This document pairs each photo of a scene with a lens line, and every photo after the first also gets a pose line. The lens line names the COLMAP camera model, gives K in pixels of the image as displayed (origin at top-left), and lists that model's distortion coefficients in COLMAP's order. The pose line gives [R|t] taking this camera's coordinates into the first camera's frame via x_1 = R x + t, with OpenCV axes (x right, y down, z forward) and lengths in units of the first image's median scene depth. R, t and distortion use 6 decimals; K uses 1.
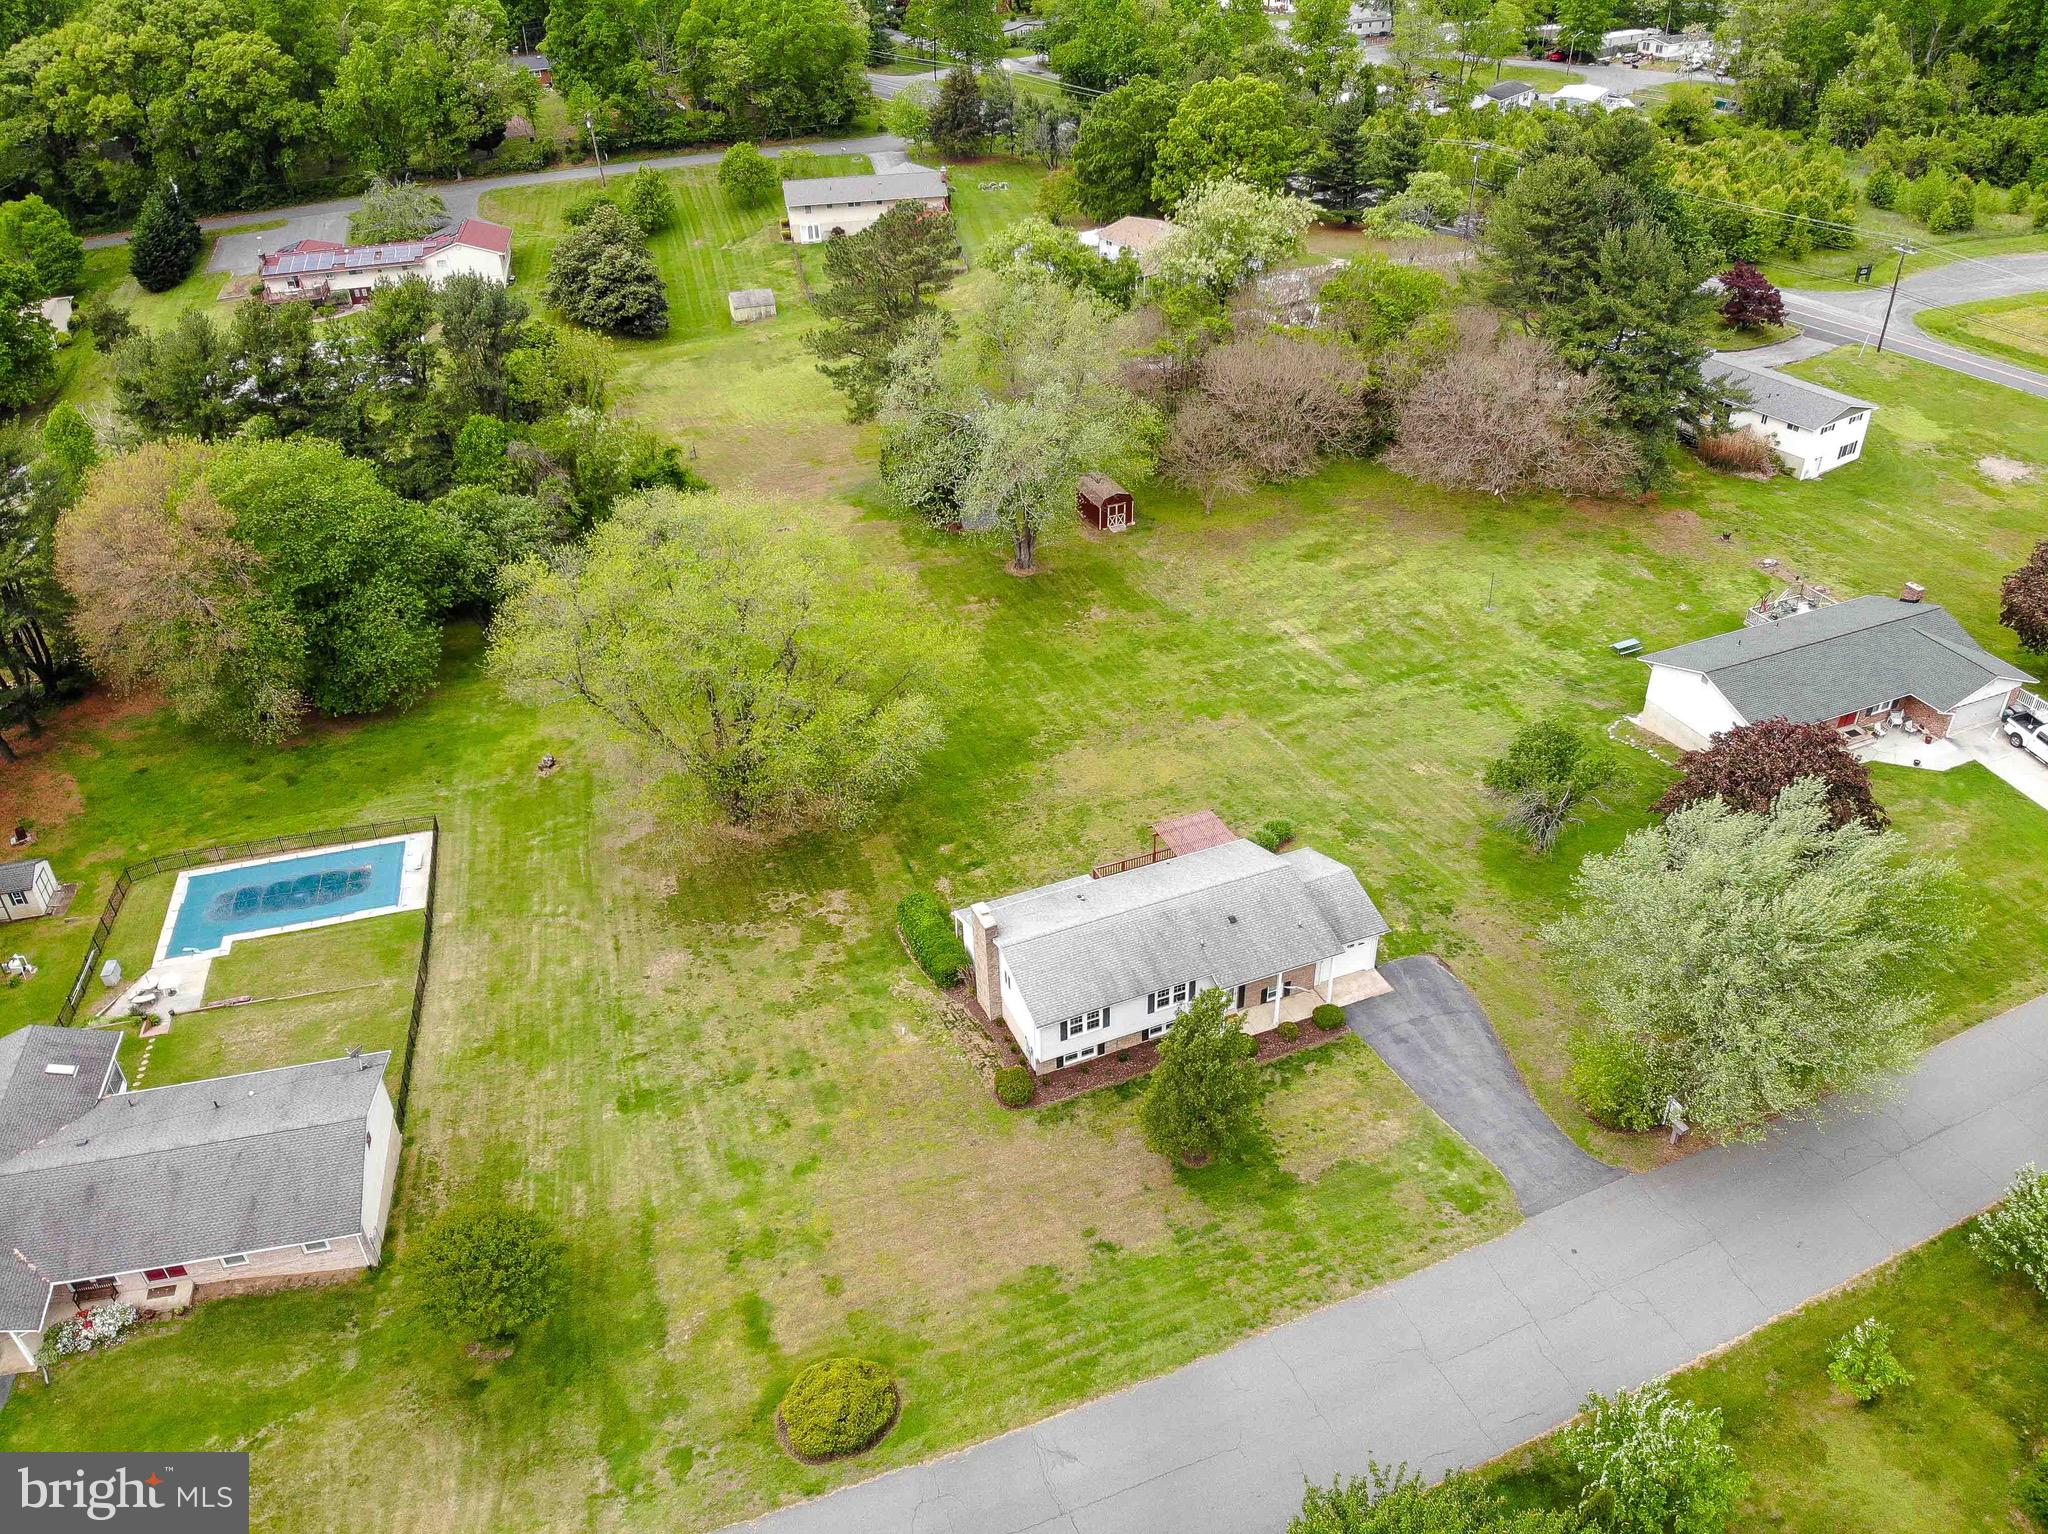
lens RADIAL K [[1501.2, 0, 1009.9], [0, 1501.2, 767.3], [0, 0, 1]] dist [0.070522, -0.194015]
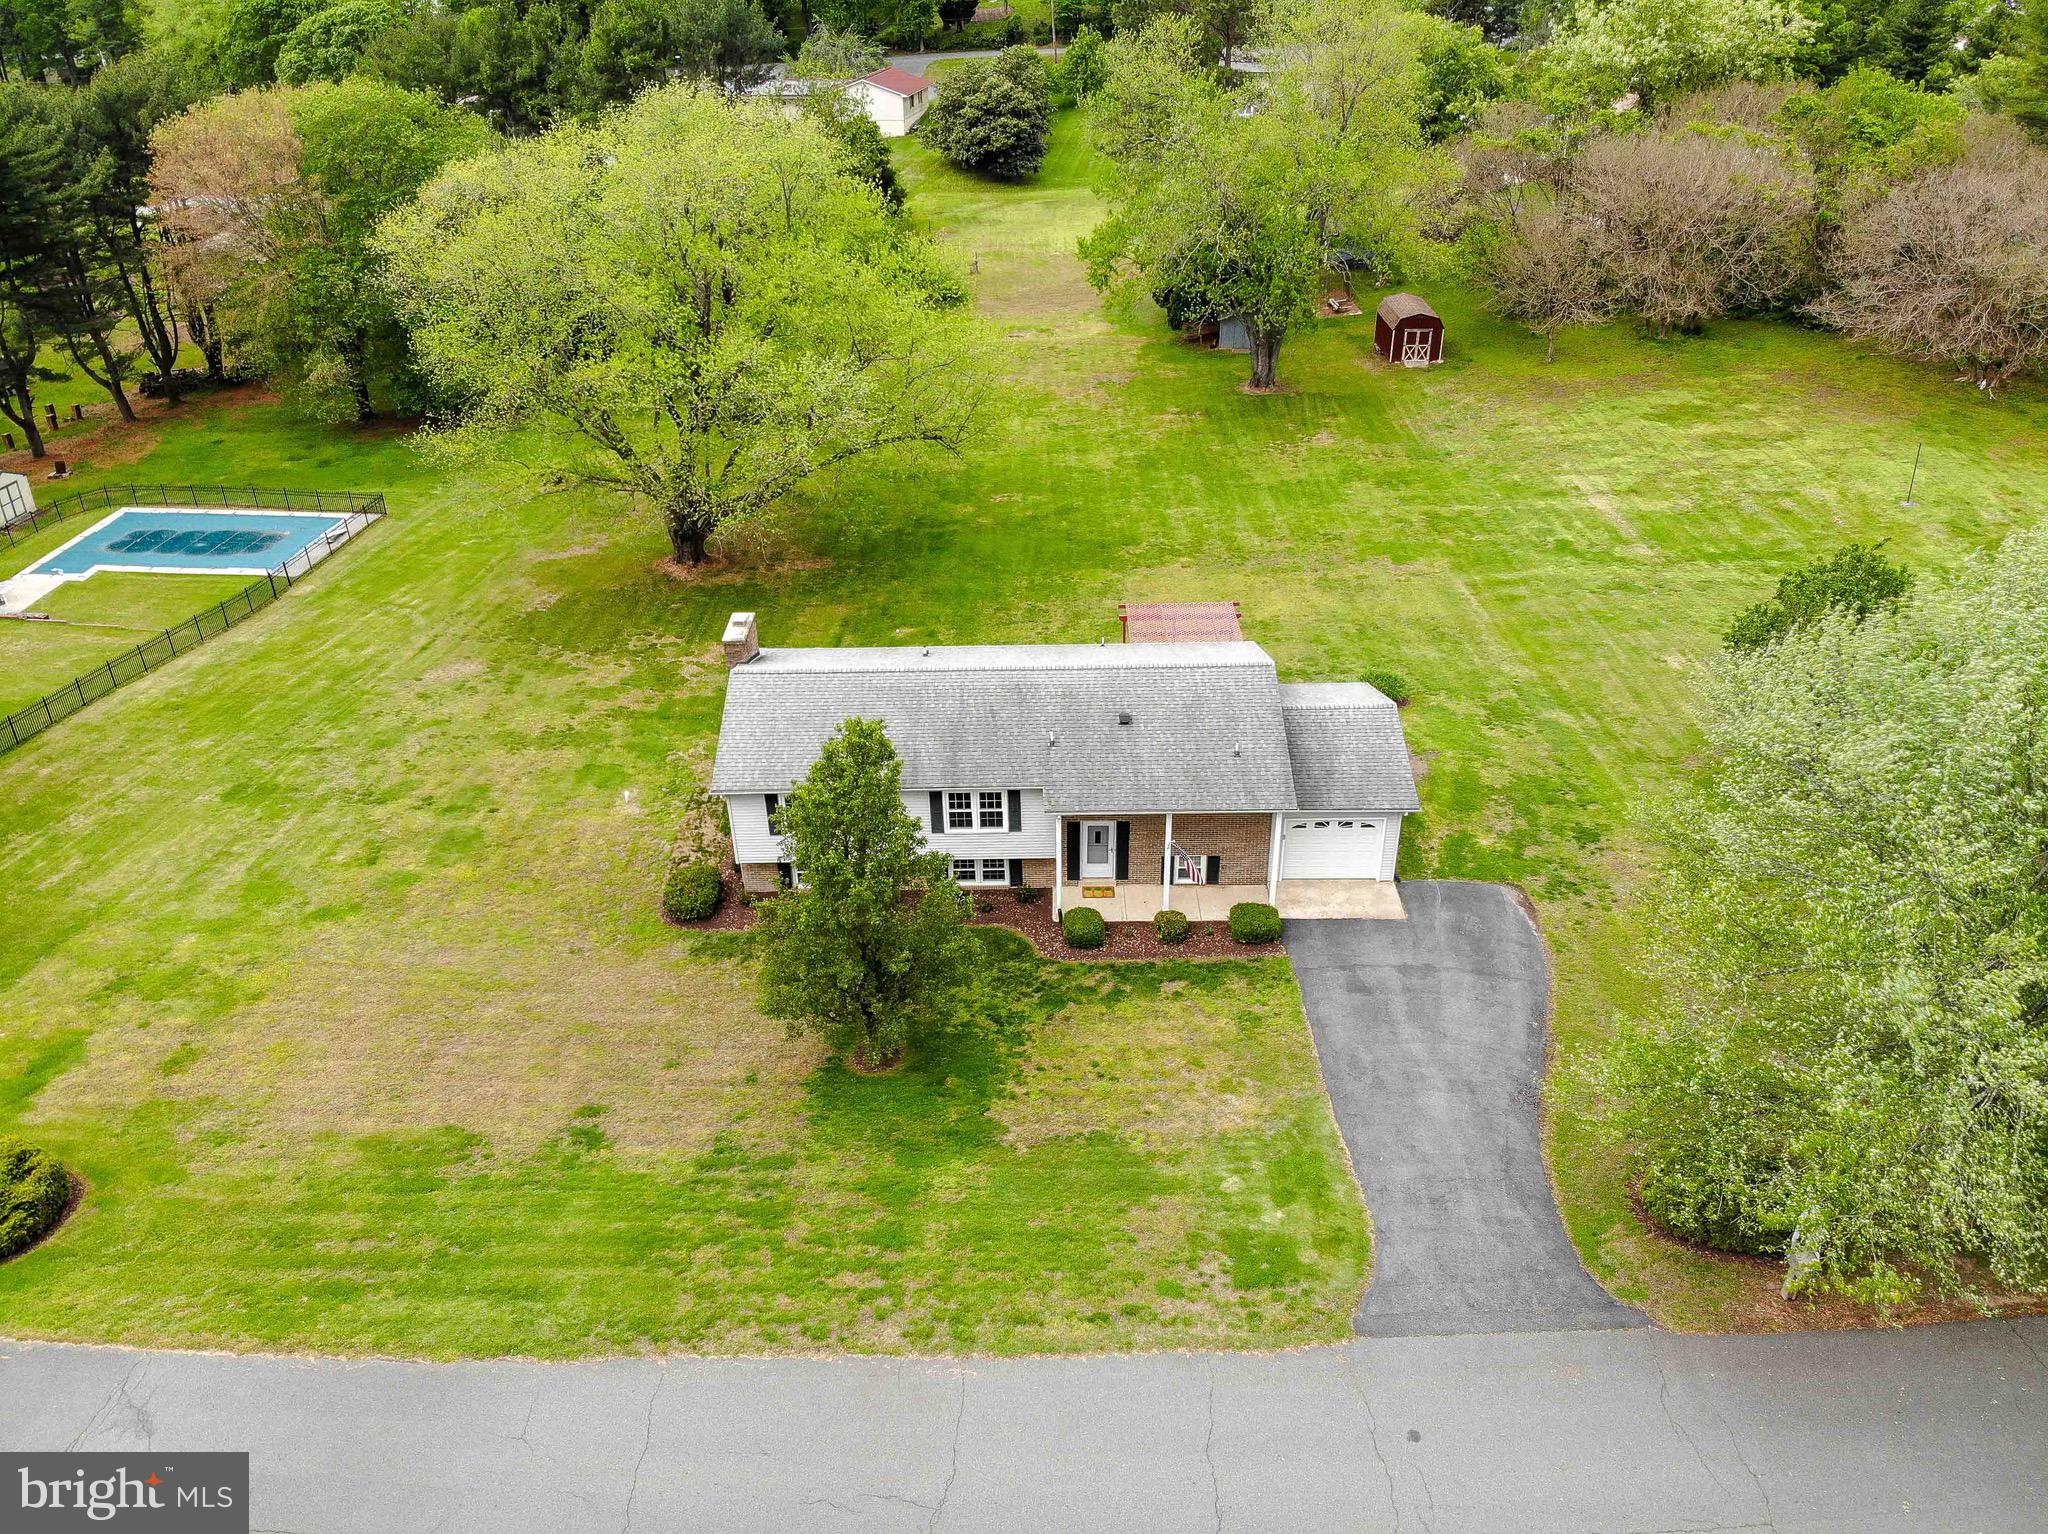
lens RADIAL K [[1501.2, 0, 1011.4], [0, 1501.2, 768.8], [0, 0, 1]] dist [0.070522, -0.194015]
pose [[0.920876, 0.207074, -0.330314, 0.267786], [-0.219524, 0.975607, -0.000401, 0.115724], [0.322173, 0.072881, 0.943871, 0.391948]]
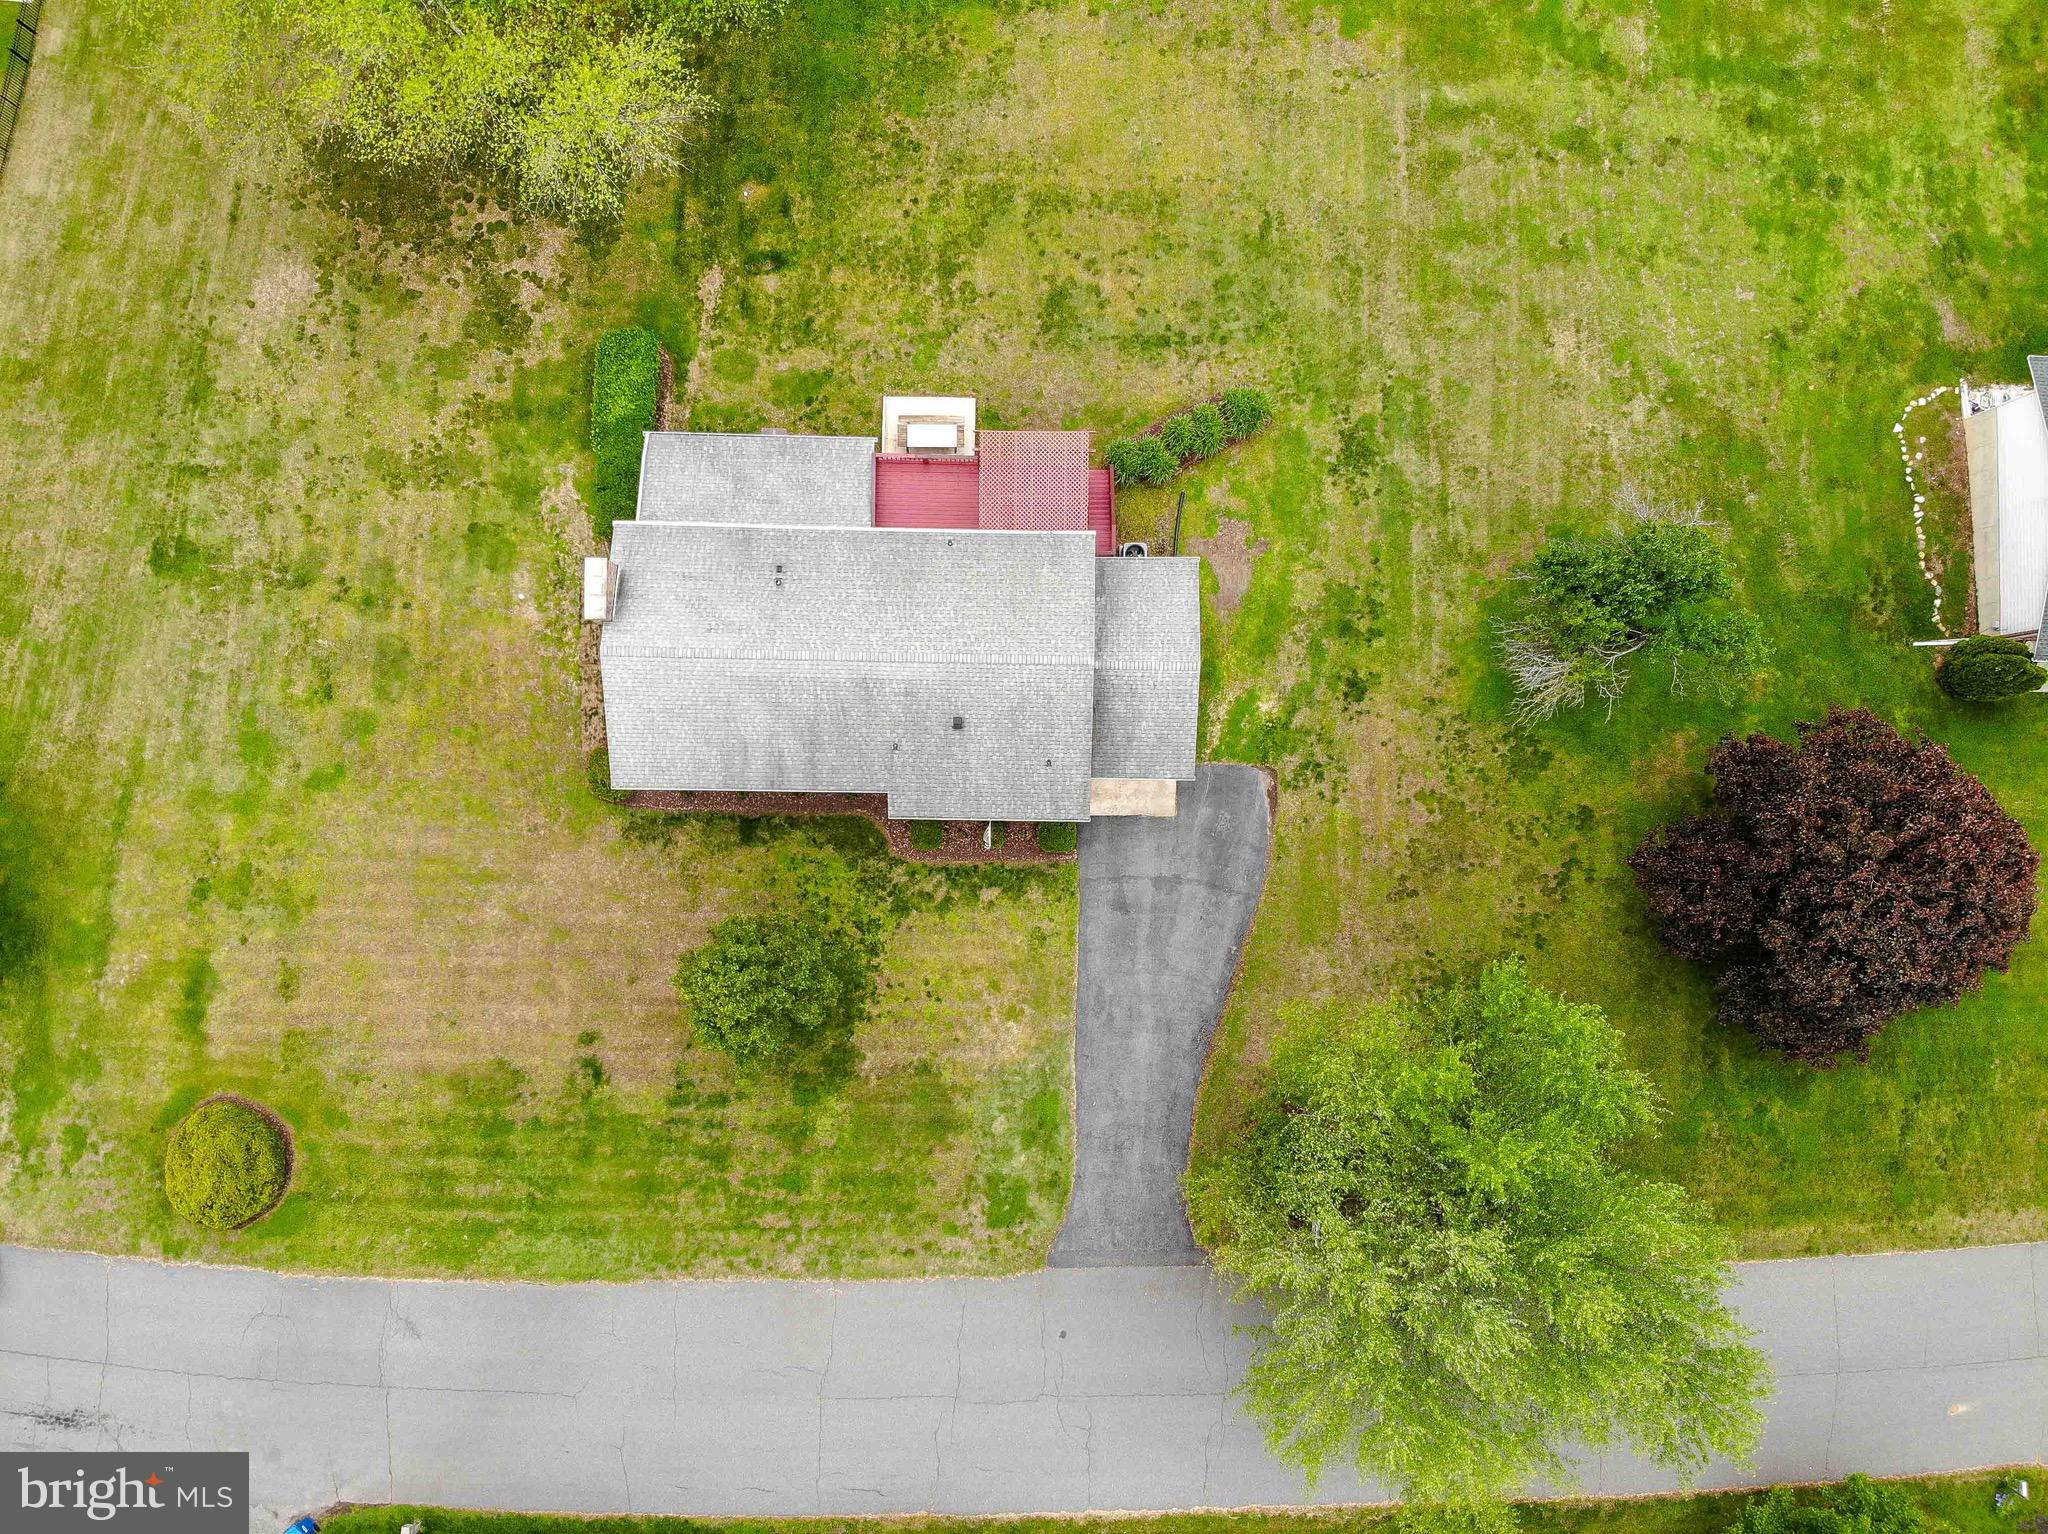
lens RADIAL K [[1501.2, 0, 1015.5], [0, 1501.2, 762.7], [0, 0, 1]] dist [0.070522, -0.194015]
pose [[0.918632, 0.394640, 0.019377, 0.147671], [-0.236981, 0.511070, 0.826225, -0.396200], [0.316158, -0.763588, 0.563007, 0.545767]]
